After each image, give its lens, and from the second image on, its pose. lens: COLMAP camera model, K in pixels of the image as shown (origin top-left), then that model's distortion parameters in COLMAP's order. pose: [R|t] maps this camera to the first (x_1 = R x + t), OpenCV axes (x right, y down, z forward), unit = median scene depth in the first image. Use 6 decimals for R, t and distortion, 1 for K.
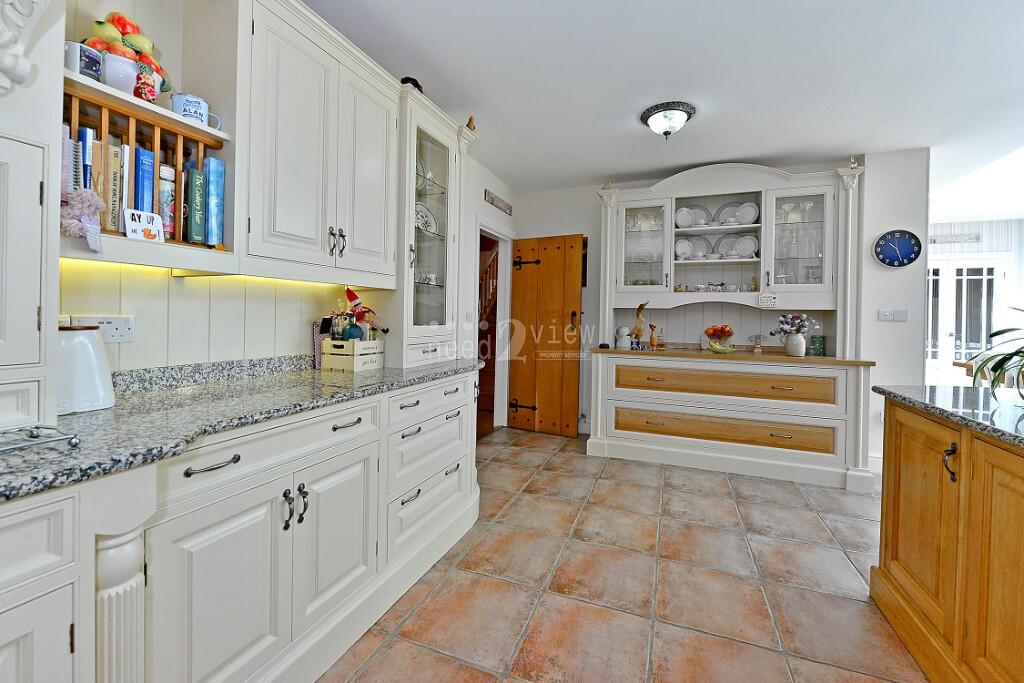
lens RADIAL K [[408.1, 0, 512.2], [0, 408.1, 338.3], [0, 0, 1]] dist [-0.004311, -0.000488]
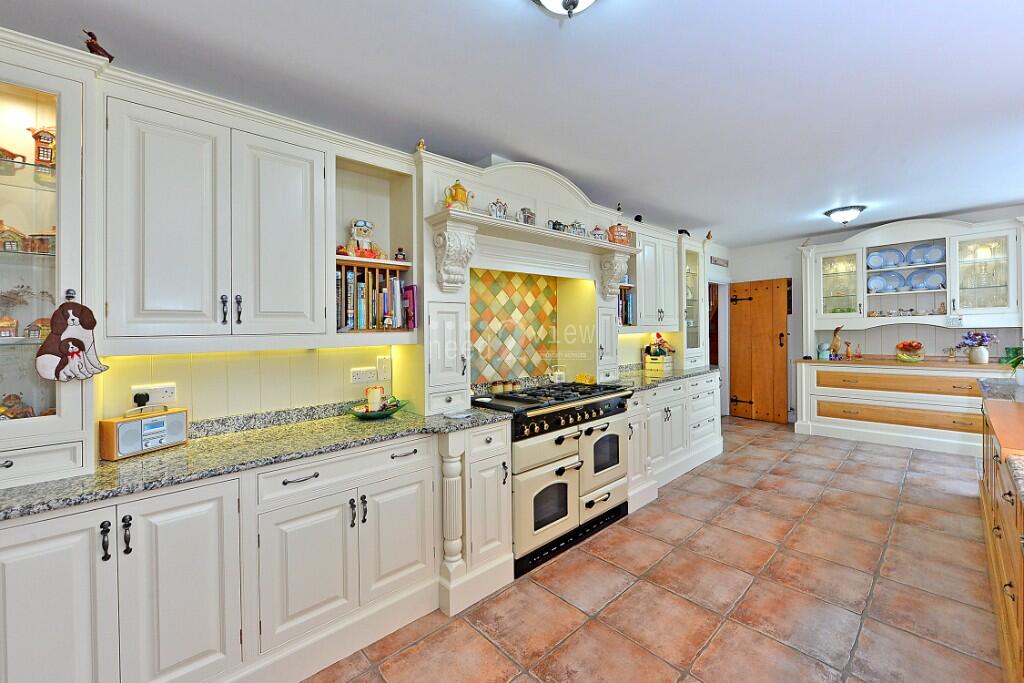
lens RADIAL K [[427.1, 0, 512.0], [0, 427.1, 341.5], [0, 0, 1]] dist [-0.004369, -0.000404]
pose [[0.910088, -0.027411, -0.413508, -0.098300], [0.016794, 0.999430, -0.029290, -0.011955], [0.414075, 0.019712, 0.910029, -0.810746]]
